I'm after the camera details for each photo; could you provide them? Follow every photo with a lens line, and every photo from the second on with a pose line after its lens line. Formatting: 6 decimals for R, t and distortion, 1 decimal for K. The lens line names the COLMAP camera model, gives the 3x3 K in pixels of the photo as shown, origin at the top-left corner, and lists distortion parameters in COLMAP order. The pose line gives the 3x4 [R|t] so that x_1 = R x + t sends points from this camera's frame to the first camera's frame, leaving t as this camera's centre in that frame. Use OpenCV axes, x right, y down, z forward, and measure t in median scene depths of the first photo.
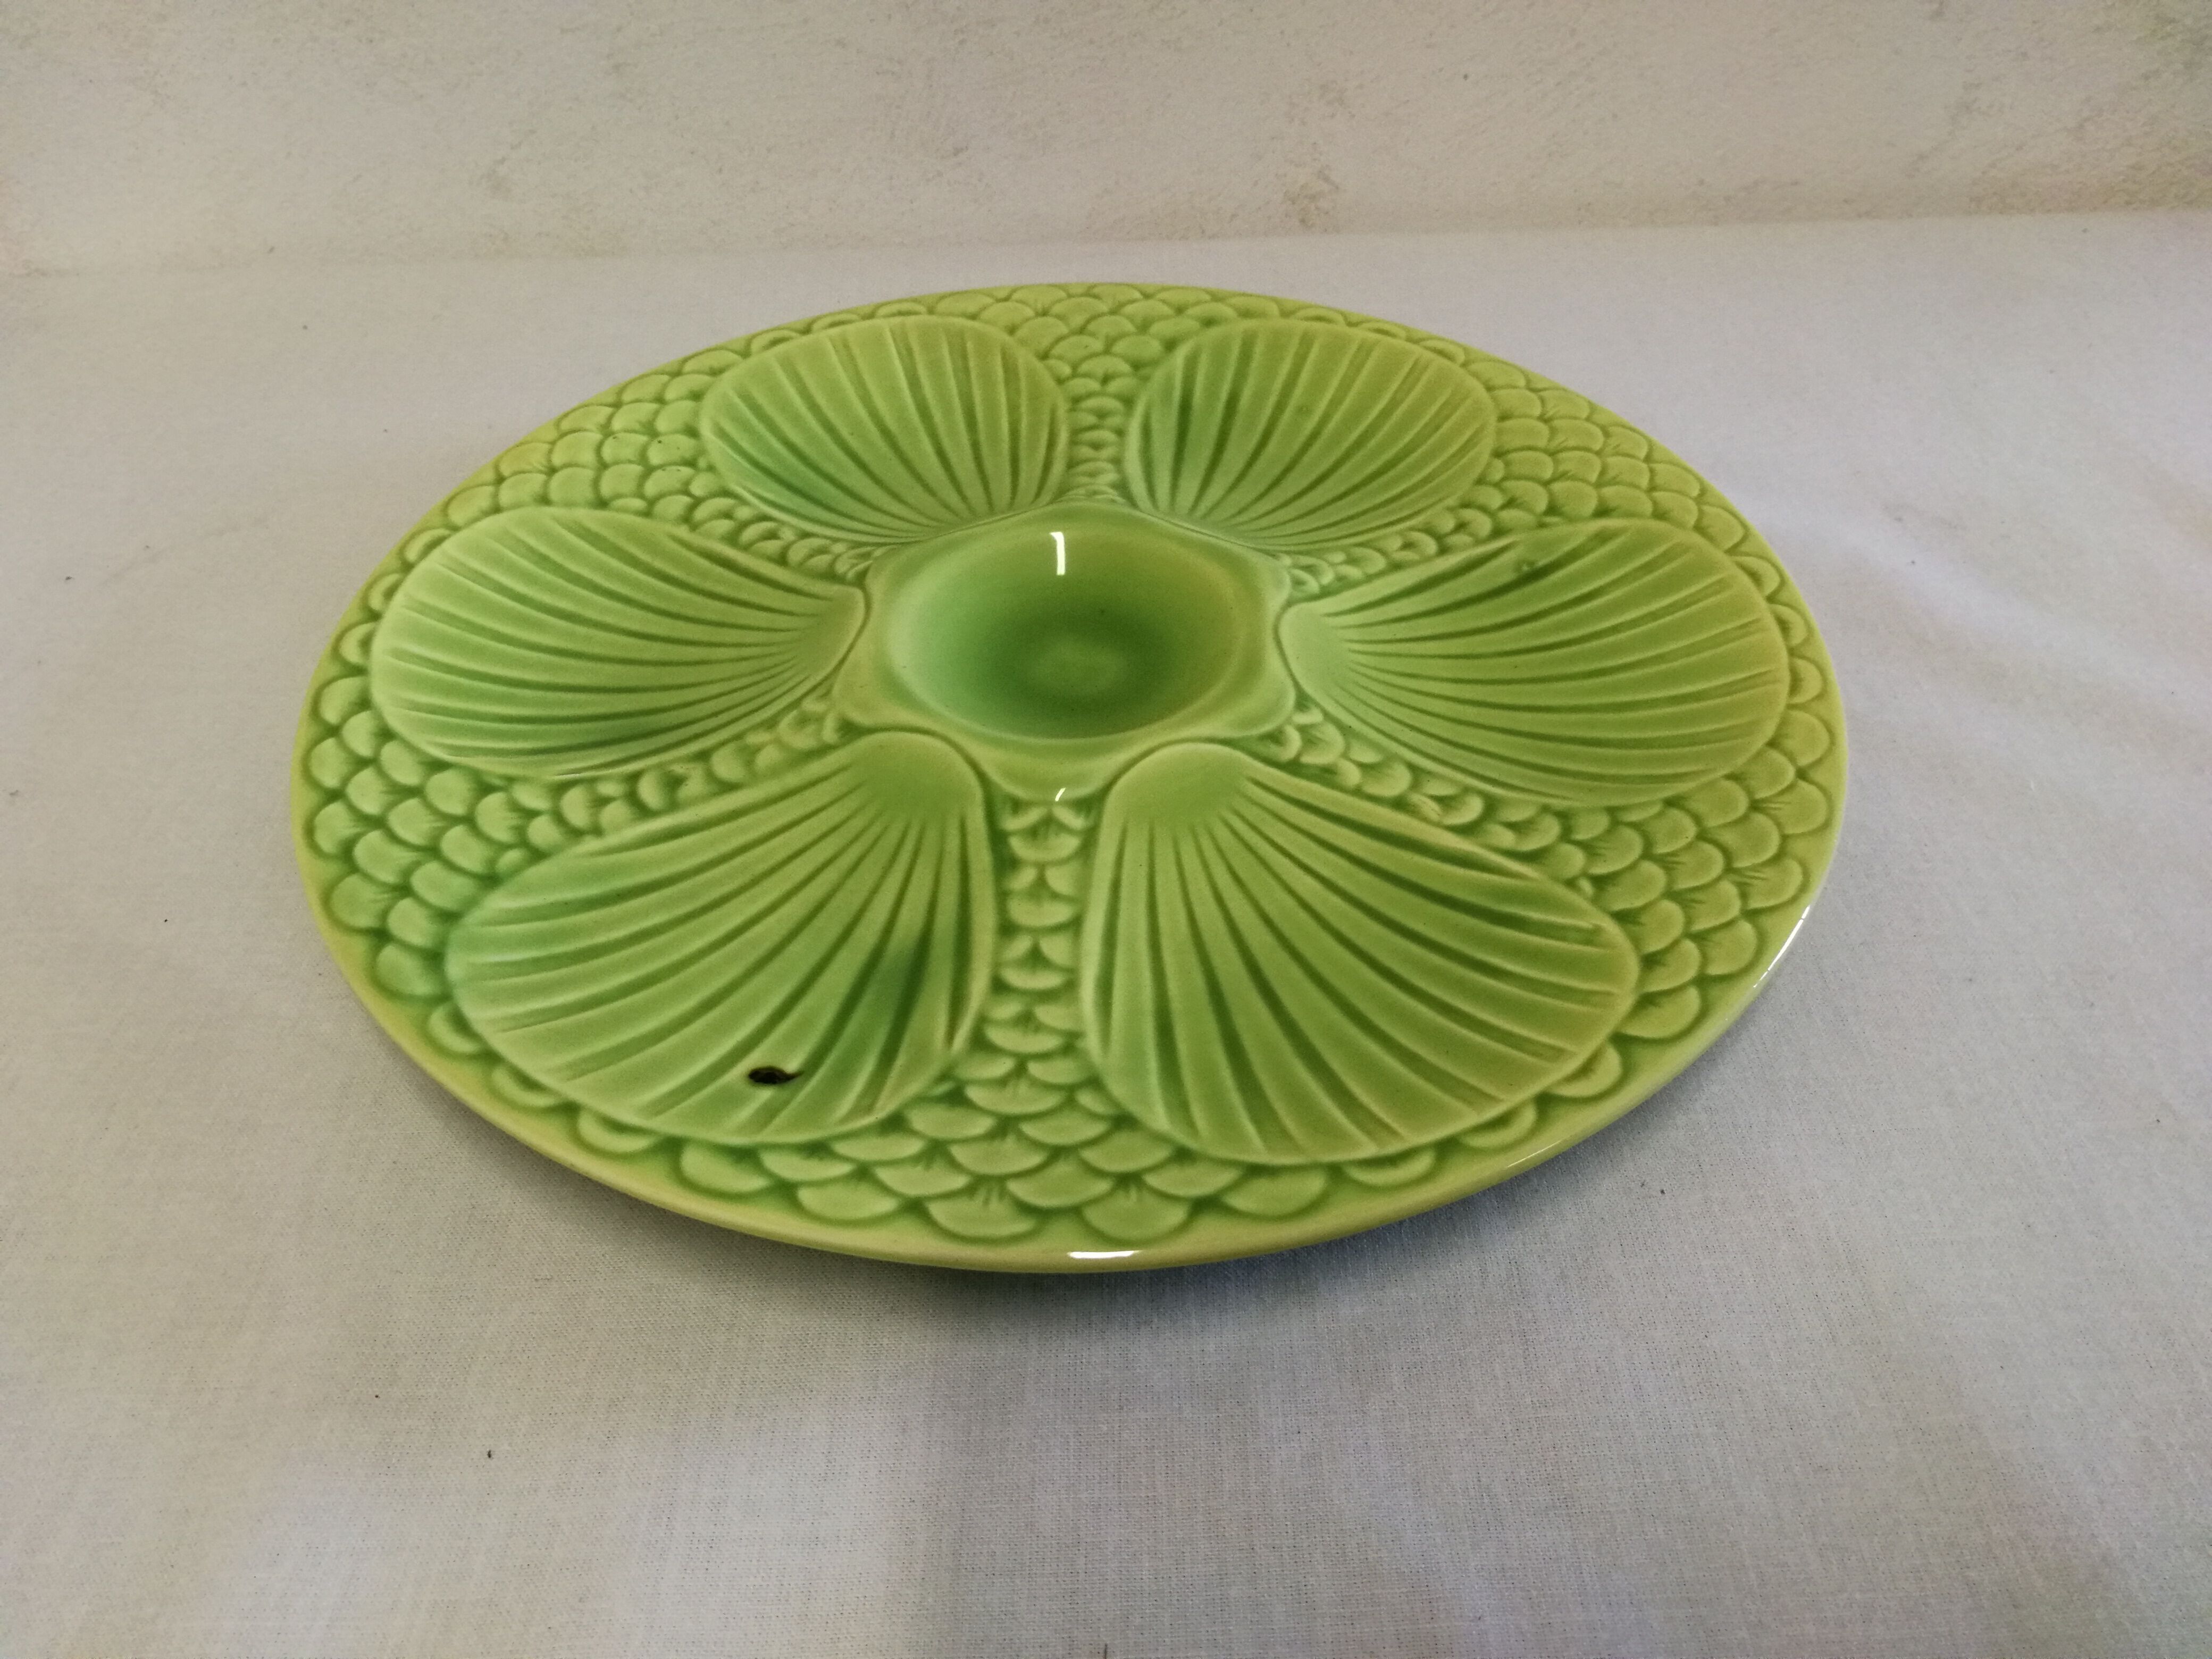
lens RADIAL K [[1585.0, 0, 1102.2], [0, 1585.0, 824.2], [0, 0, 1]] dist [0.041370, -0.162265]
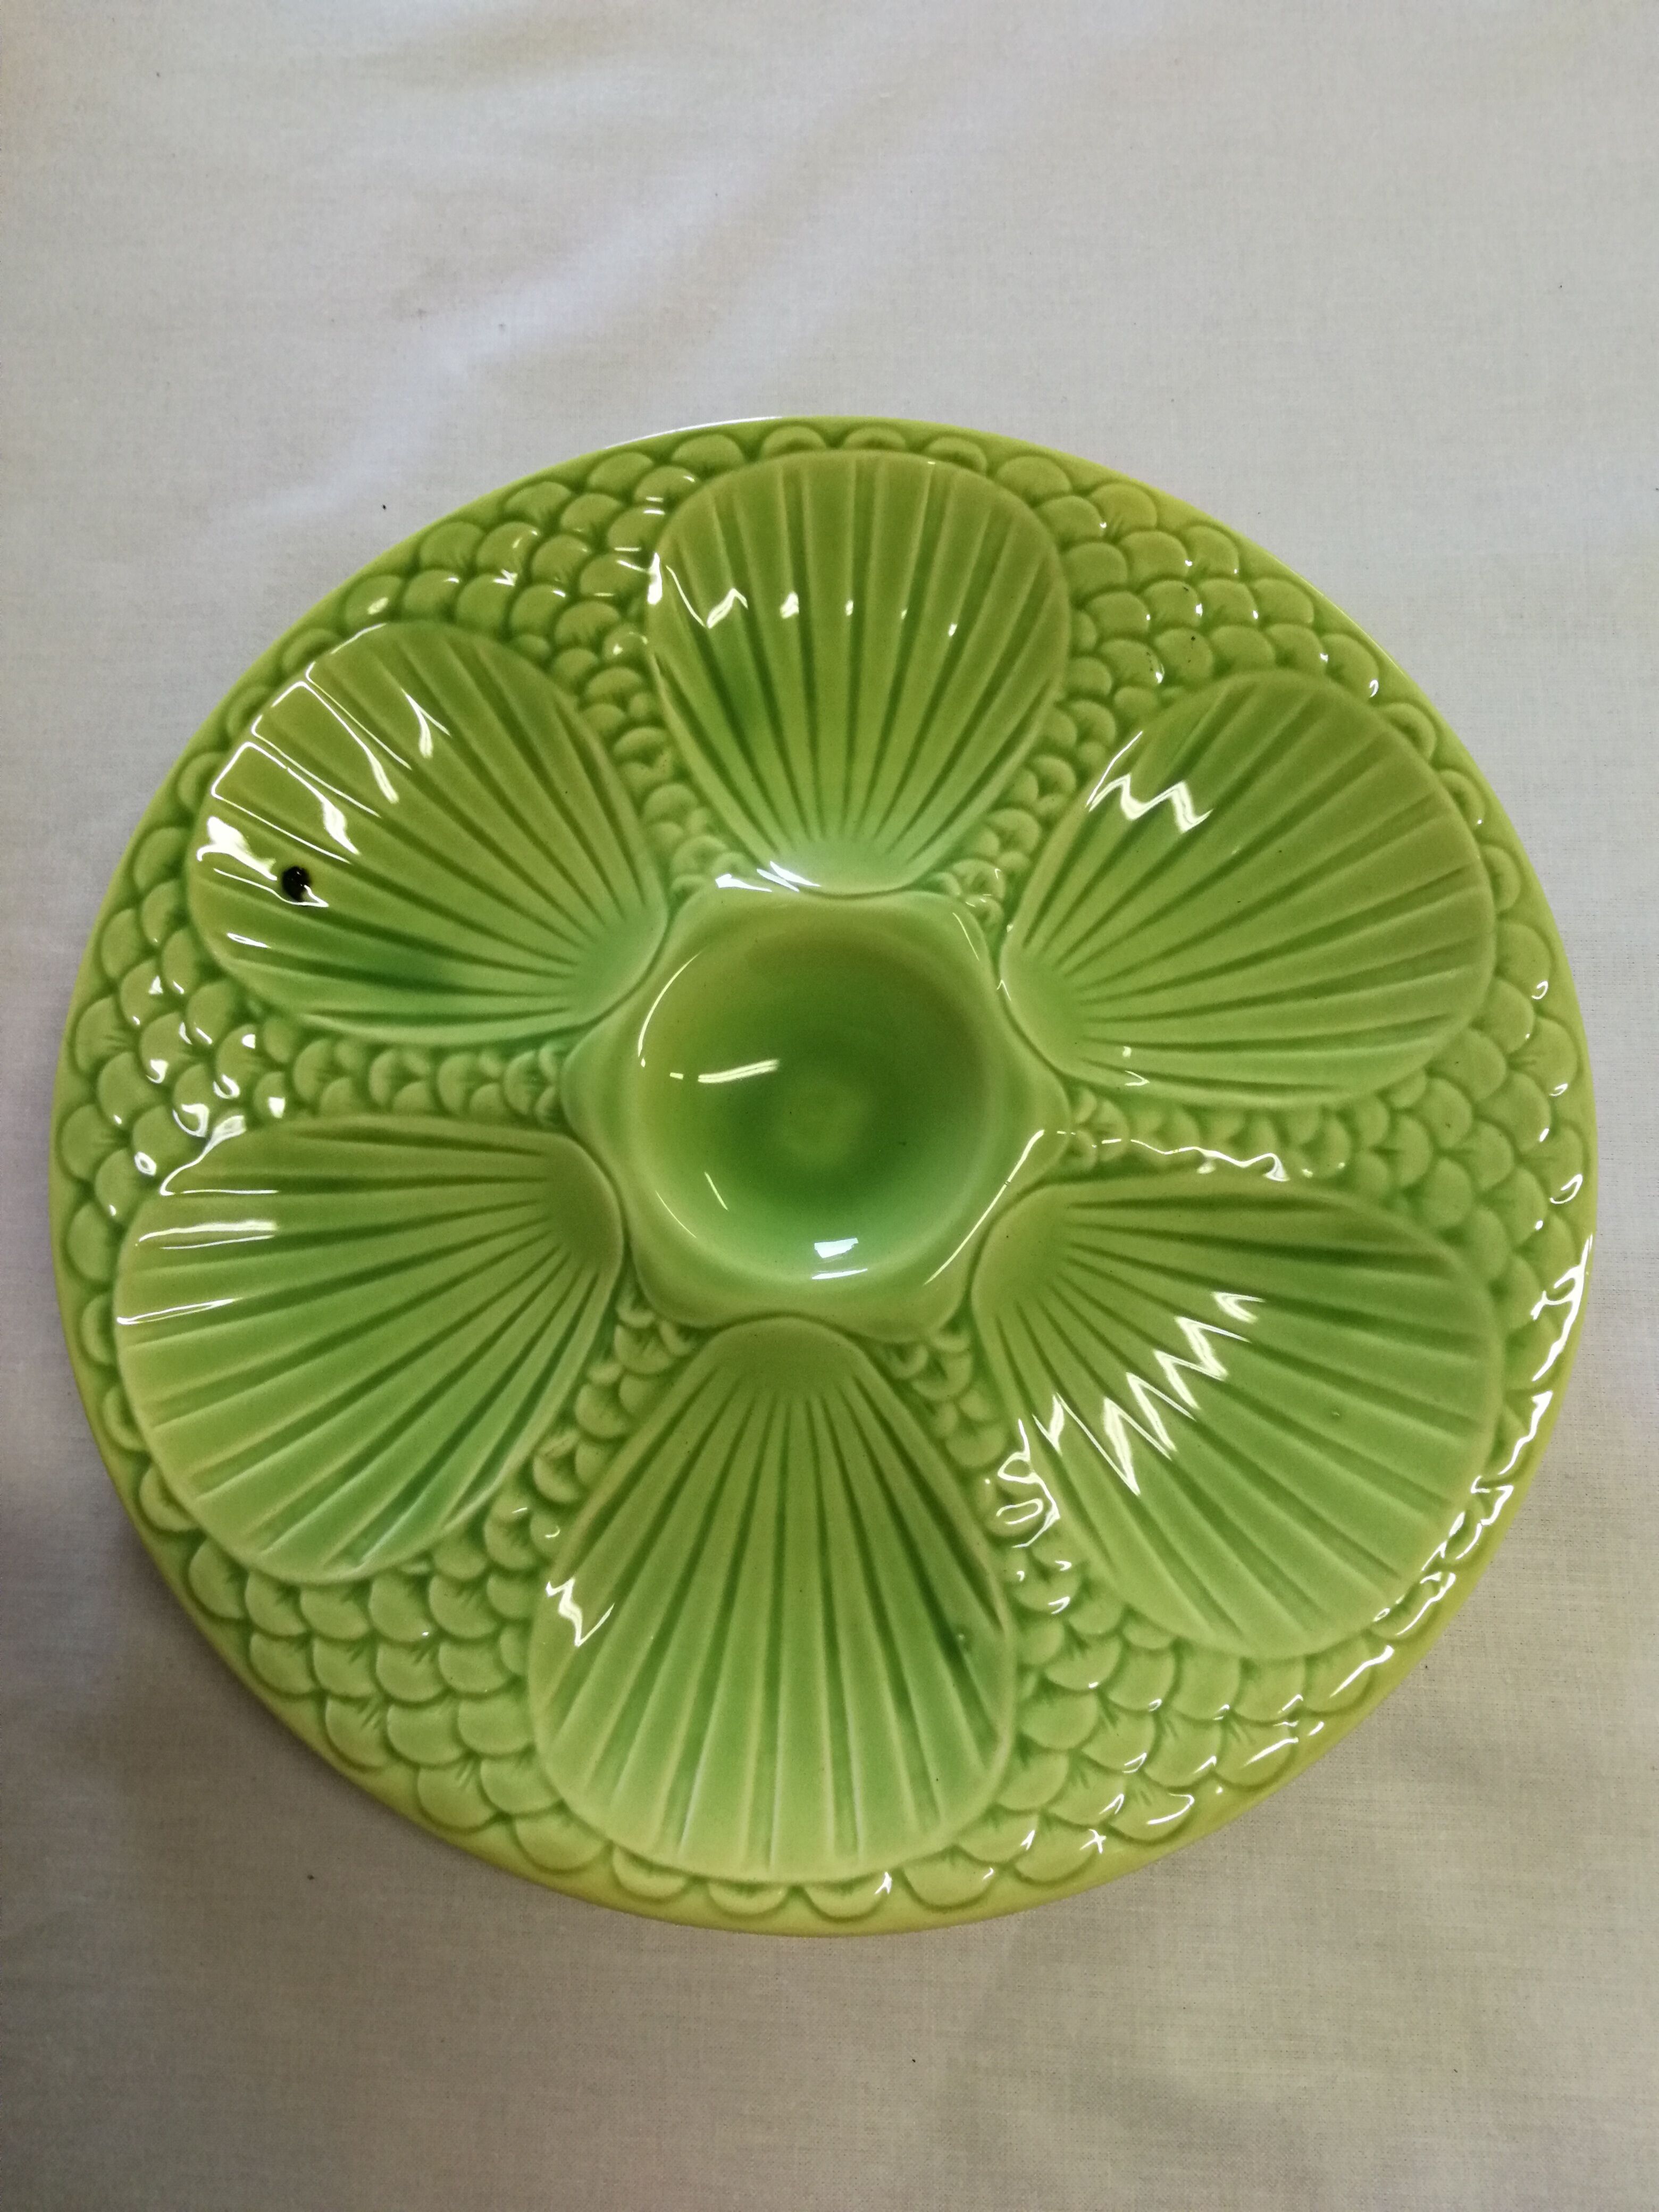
lens RADIAL K [[1585.0, 0, 828.8], [0, 1585.0, 1100.1], [0, 0, 1]] dist [0.041370, -0.162265]
pose [[-0.022182, 0.979980, -0.197858, 0.184258], [-0.669506, 0.132417, 0.730909, -0.906539], [0.742475, 0.148680, 0.653165, 0.417418]]
